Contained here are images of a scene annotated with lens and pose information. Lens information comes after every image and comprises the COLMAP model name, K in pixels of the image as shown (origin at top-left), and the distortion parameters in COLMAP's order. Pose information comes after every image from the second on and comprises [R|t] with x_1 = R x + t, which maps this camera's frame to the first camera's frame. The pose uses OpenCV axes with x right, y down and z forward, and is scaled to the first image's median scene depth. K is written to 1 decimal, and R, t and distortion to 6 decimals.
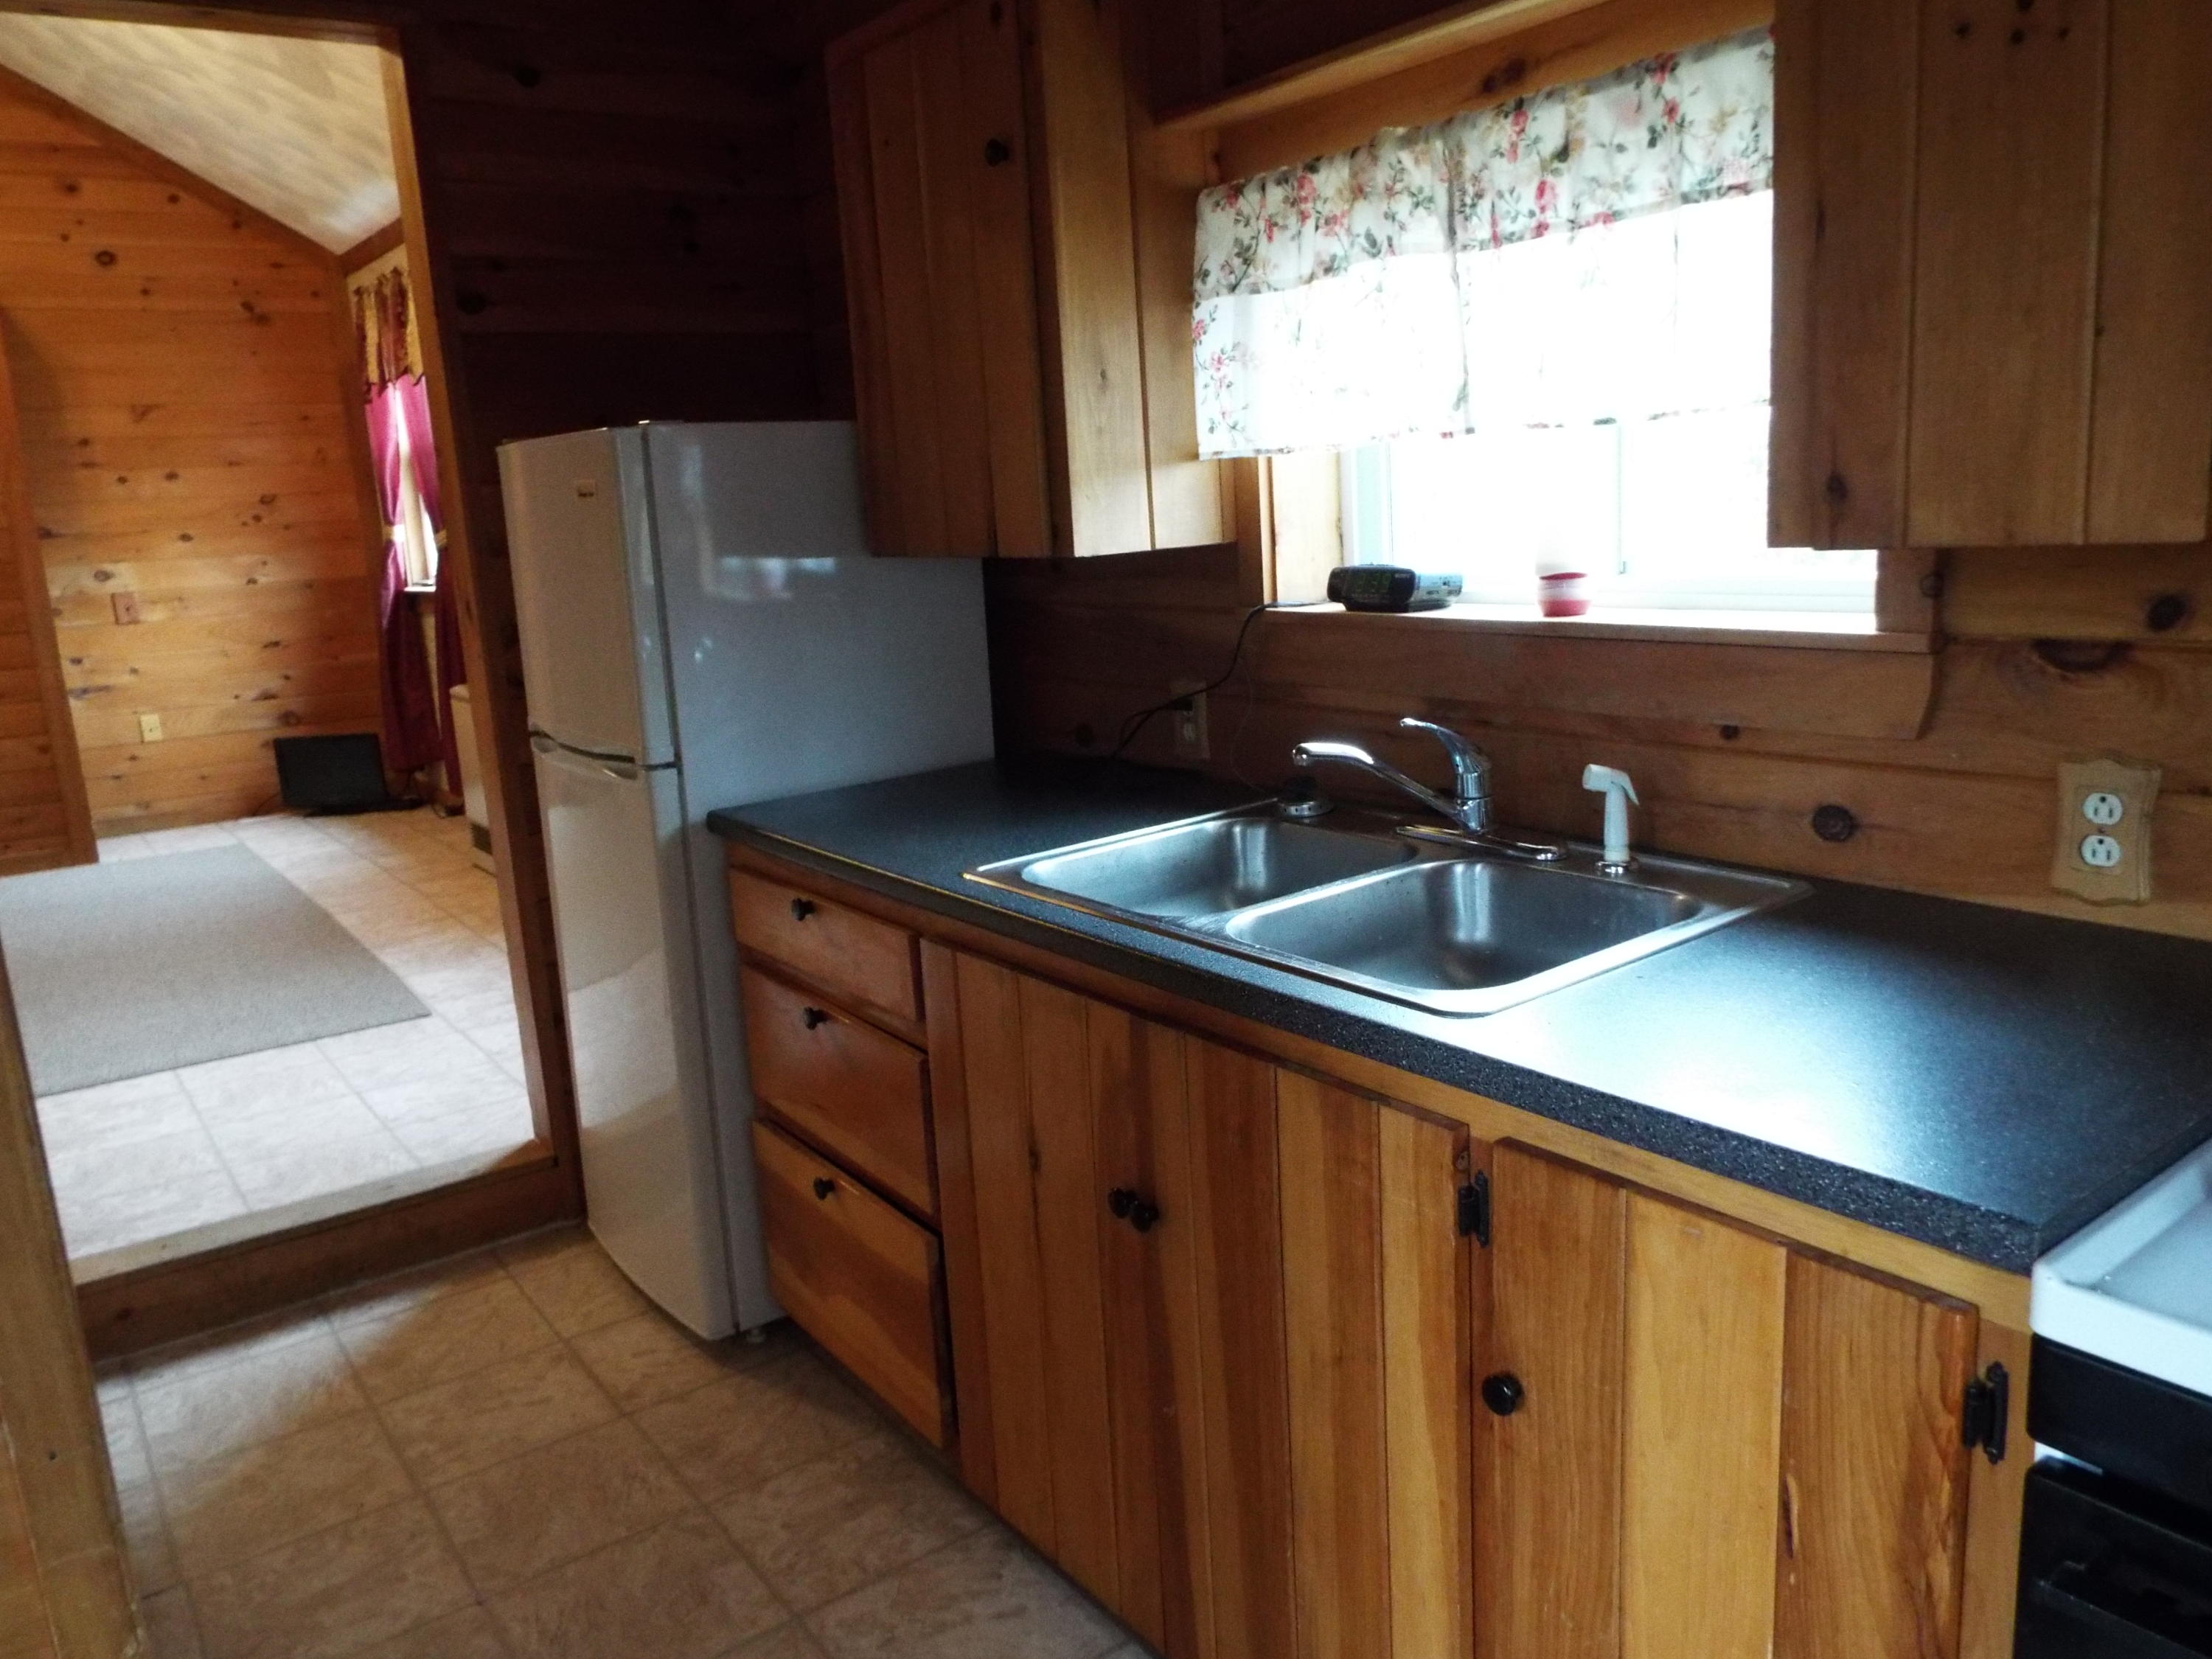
lens RADIAL K [[1569.2, 0, 1106.0], [0, 1569.2, 829.5], [0, 0, 1]] dist [-0.001936, -0.008755]
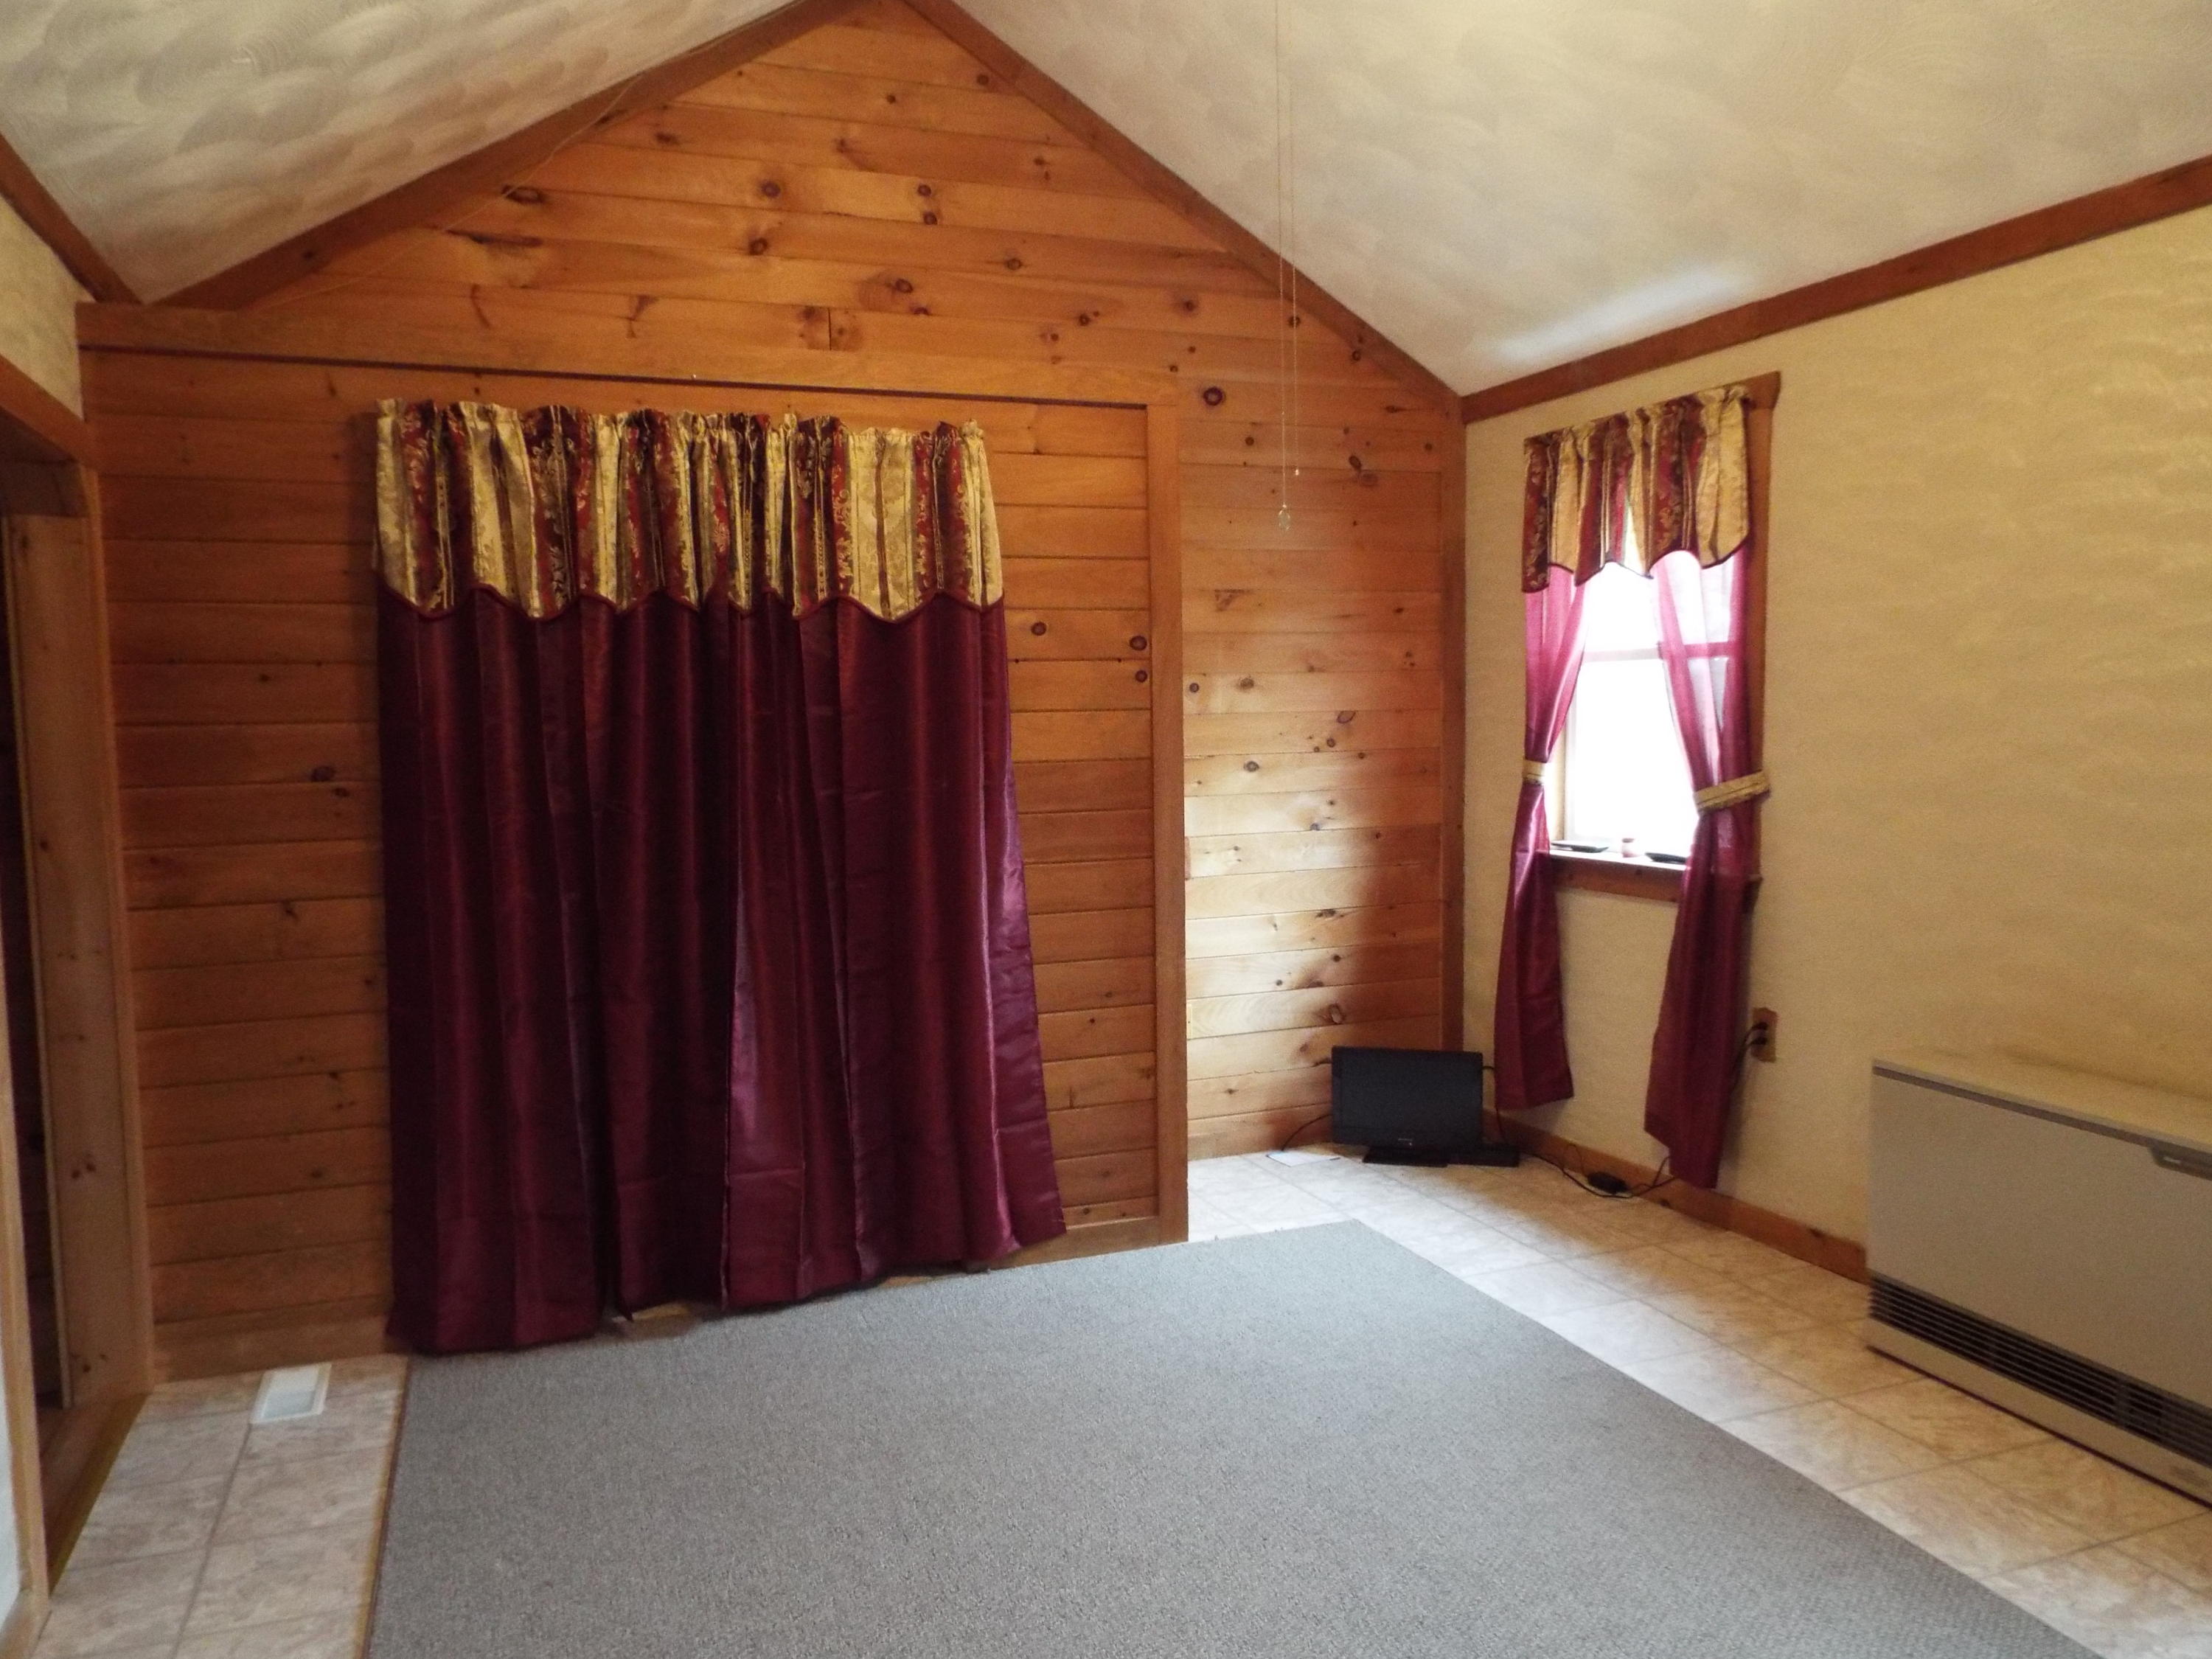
lens RADIAL K [[1569.2, 0, 1106.0], [0, 1569.2, 829.5], [0, 0, 1]] dist [-0.001936, -0.008755]
pose [[0.966167, 0.056451, -0.251665, -0.473990], [-0.085379, 0.990742, -0.105545, -0.074564], [0.243377, 0.123461, 0.962042, 0.282933]]
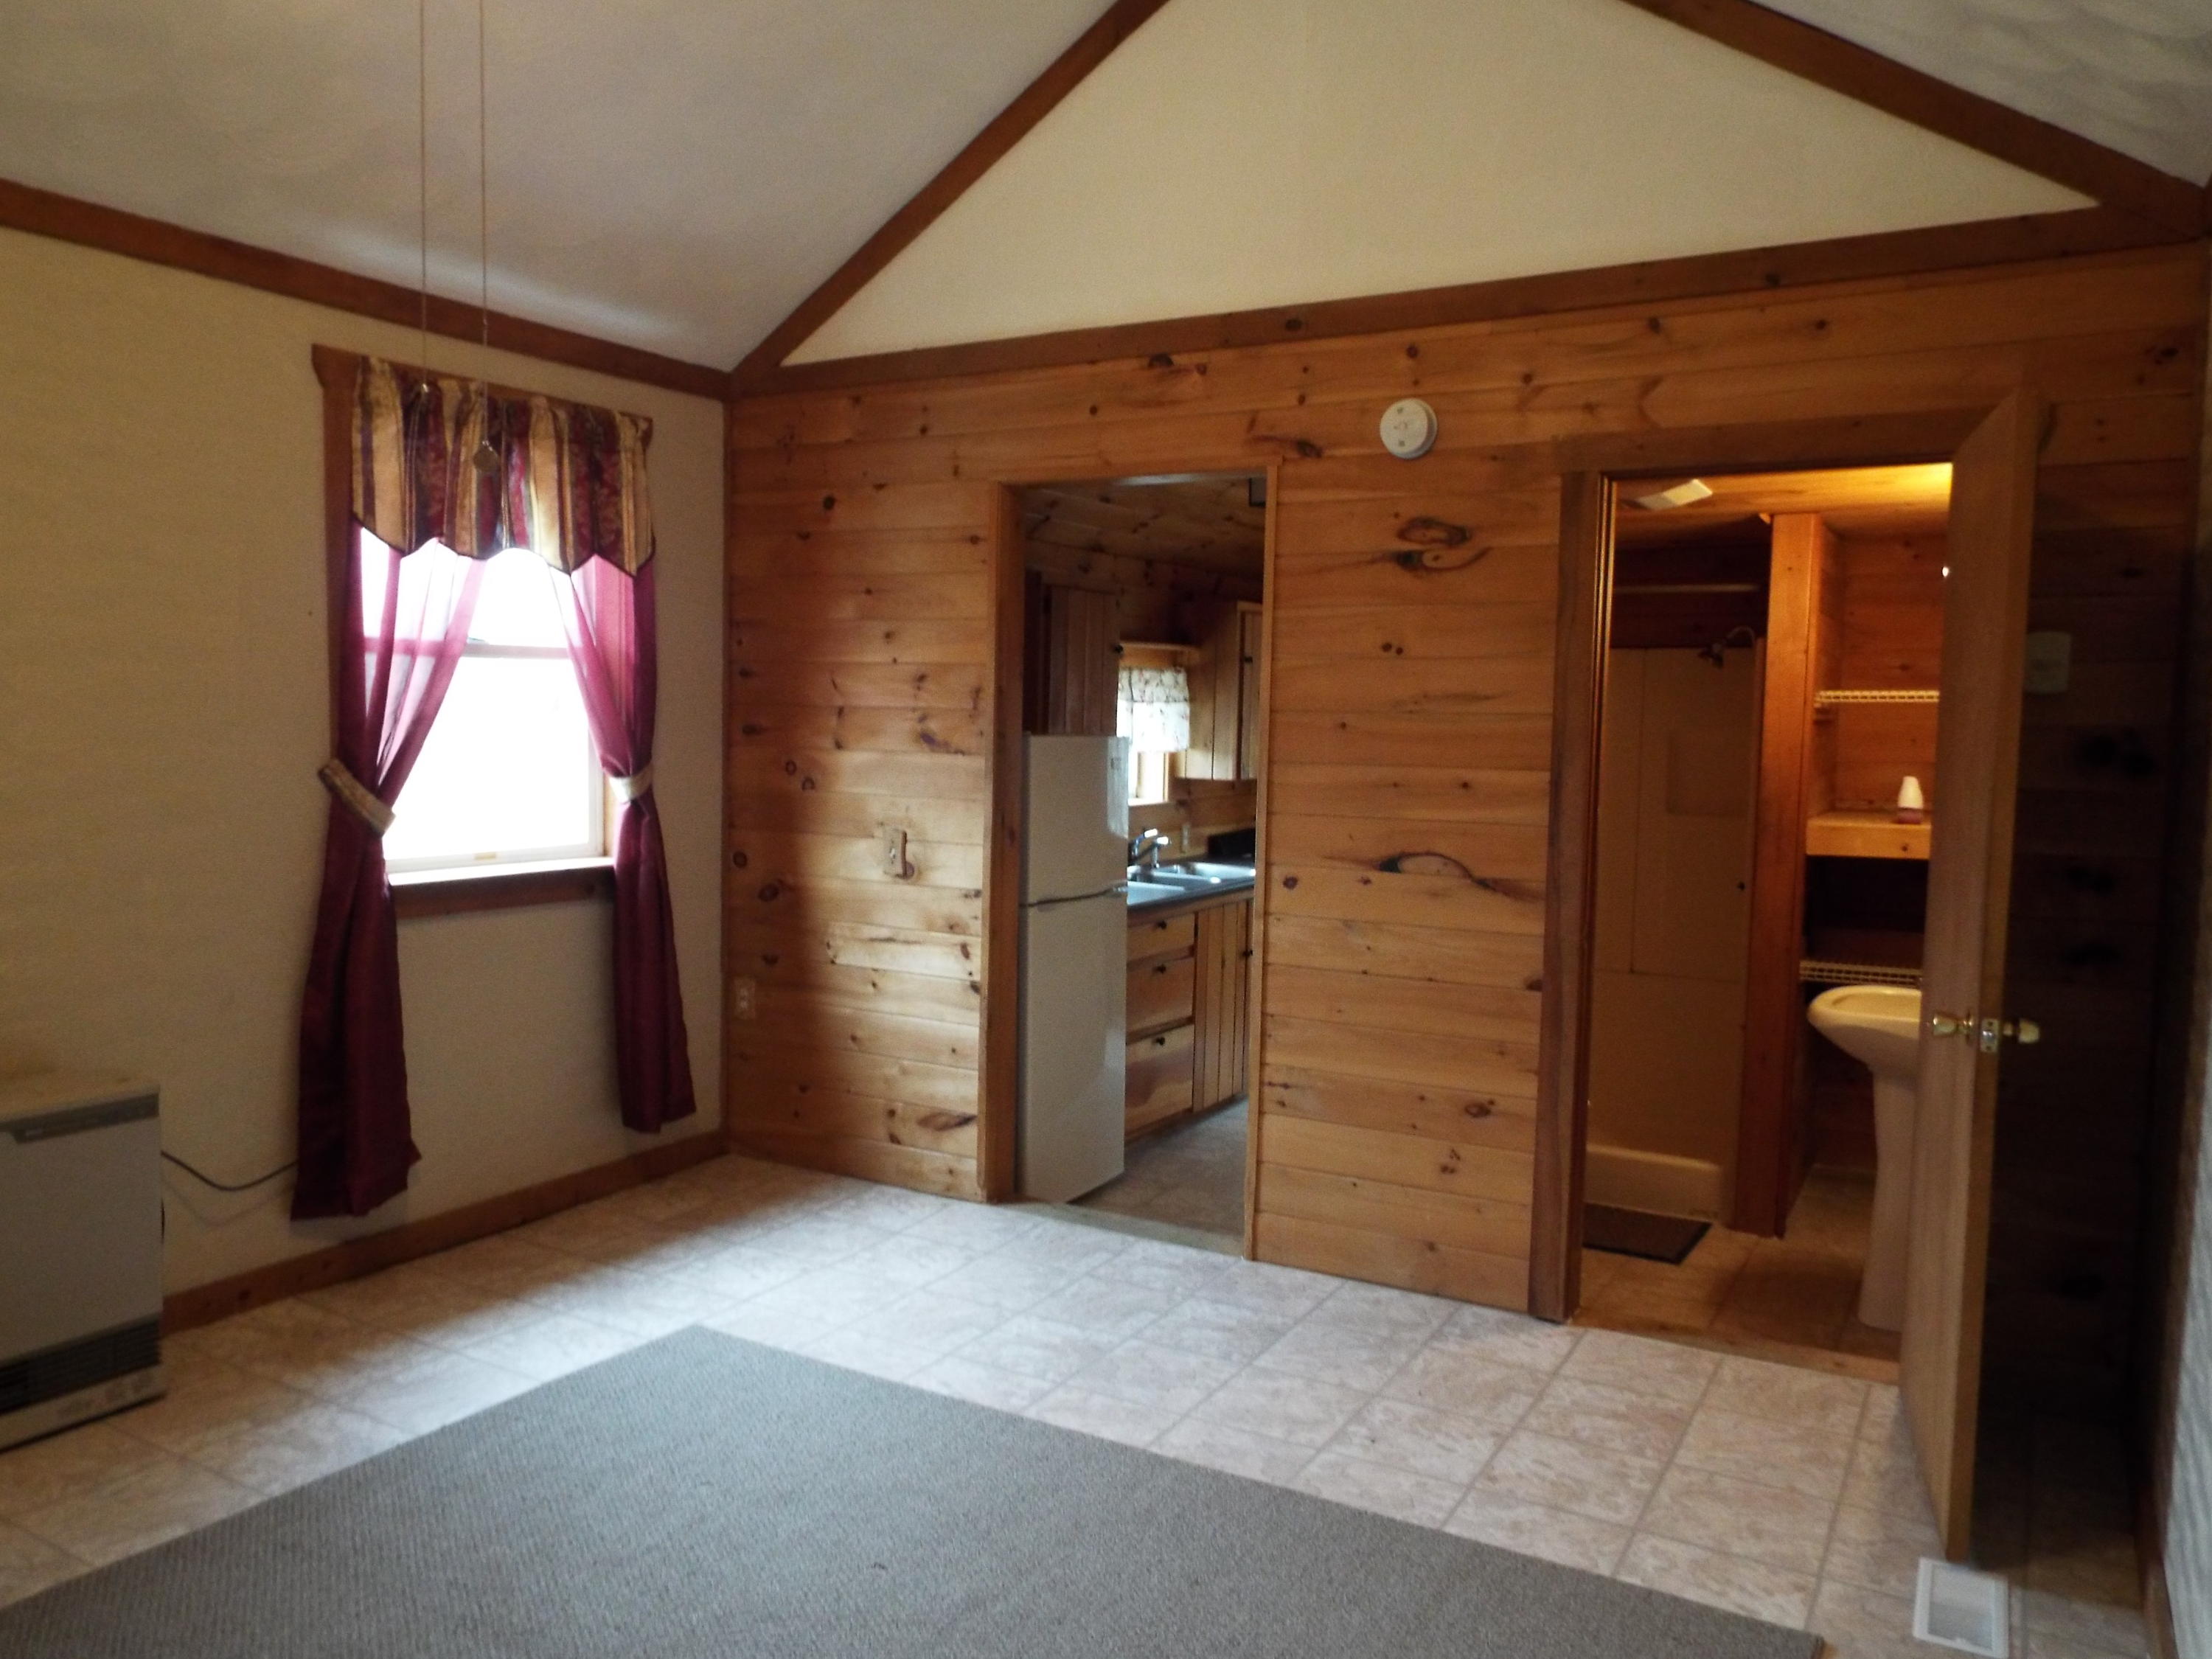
lens RADIAL K [[1583.2, 0, 1206.1], [0, 1583.2, 843.8], [0, 0, 1]] dist [-0.002027, -0.002066]
pose [[-0.434416, -0.030060, 0.900210, -0.869142], [0.186798, 0.974707, 0.122691, -0.129250], [-0.881129, 0.221457, -0.417813, 0.684634]]
